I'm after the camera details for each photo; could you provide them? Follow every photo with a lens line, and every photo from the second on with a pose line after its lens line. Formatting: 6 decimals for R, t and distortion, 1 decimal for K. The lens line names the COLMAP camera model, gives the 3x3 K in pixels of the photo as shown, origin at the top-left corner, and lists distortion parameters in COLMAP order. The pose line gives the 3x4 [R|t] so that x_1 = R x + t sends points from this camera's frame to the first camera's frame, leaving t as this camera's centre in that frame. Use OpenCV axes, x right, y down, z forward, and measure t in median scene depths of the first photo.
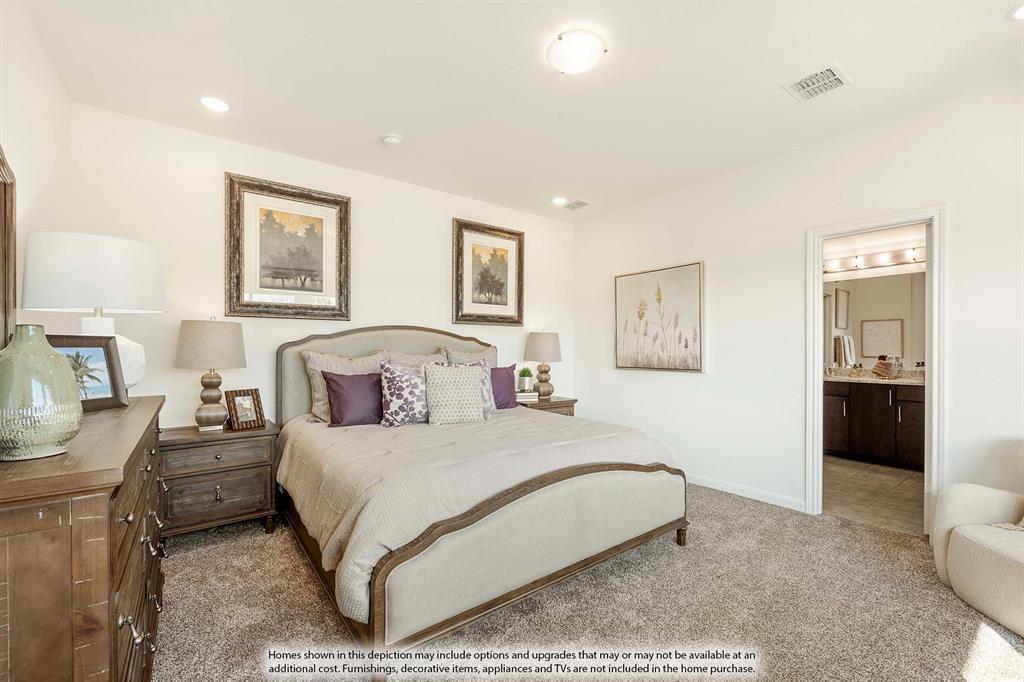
lens RADIAL K [[416.1, 0, 512.3], [0, 416.1, 349.8], [0, 0, 1]] dist [-0.002409, -0.000024]
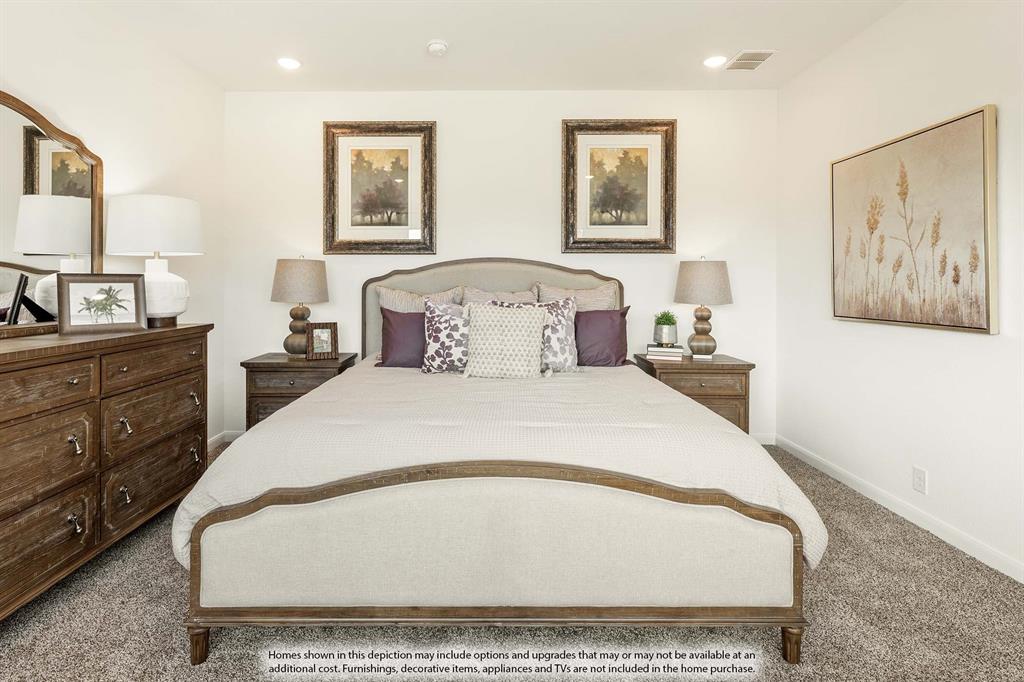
lens RADIAL K [[481.7, 0, 508.1], [0, 481.7, 283.5], [0, 0, 1]] dist [-0.001332, -0.000071]
pose [[0.802797, -0.000527, -0.596253, 0.397356], [-0.002862, 0.999985, -0.004738, -0.000195], [0.596246, 0.005510, 0.802783, 0.247108]]
